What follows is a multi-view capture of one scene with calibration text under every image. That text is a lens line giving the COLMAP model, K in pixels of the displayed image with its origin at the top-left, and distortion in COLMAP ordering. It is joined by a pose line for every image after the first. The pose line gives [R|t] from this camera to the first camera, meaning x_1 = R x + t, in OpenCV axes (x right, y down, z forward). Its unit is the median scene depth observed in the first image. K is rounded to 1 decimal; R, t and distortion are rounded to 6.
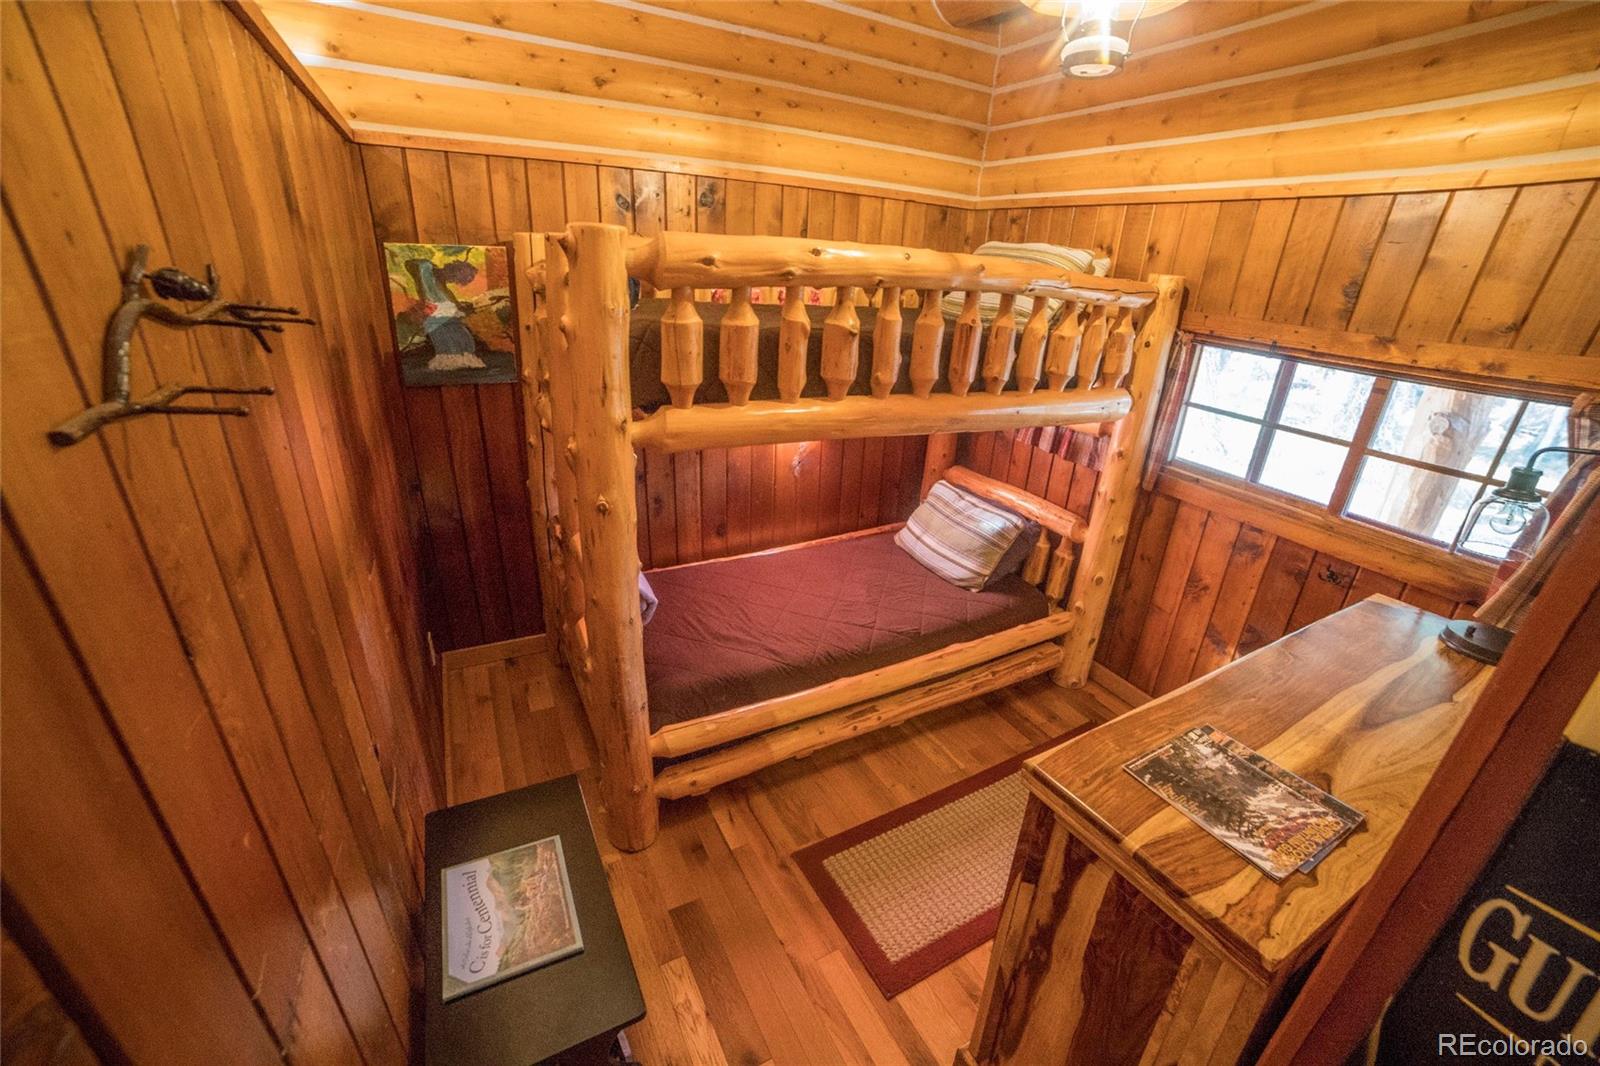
lens RADIAL K [[645.0, 0, 809.2], [0, 645.0, 534.2], [0, 0, 1]] dist [-0.111003, 0.036502]
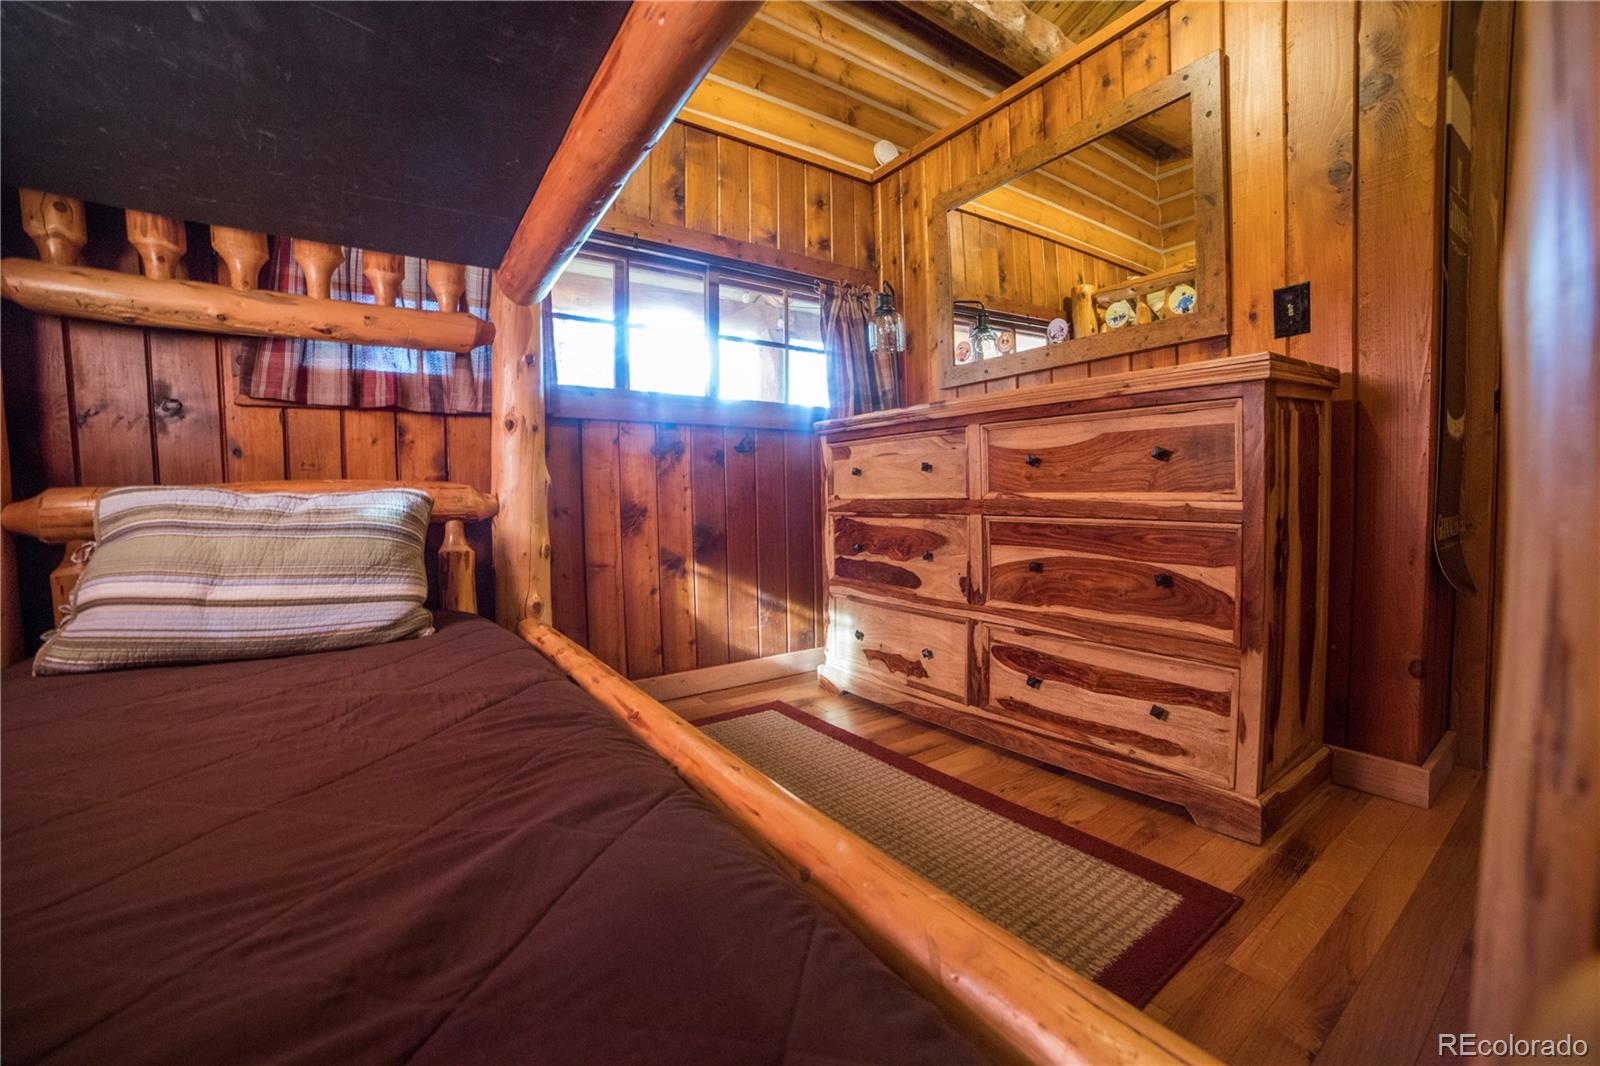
lens RADIAL K [[645.0, 0, 809.2], [0, 645.0, 534.2], [0, 0, 1]] dist [-0.111003, 0.036502]
pose [[-0.115928, -0.097736, 0.988437, -0.266895], [0.405184, 0.903927, 0.136901, 0.083414], [-0.906855, 0.416370, -0.065189, 0.833660]]
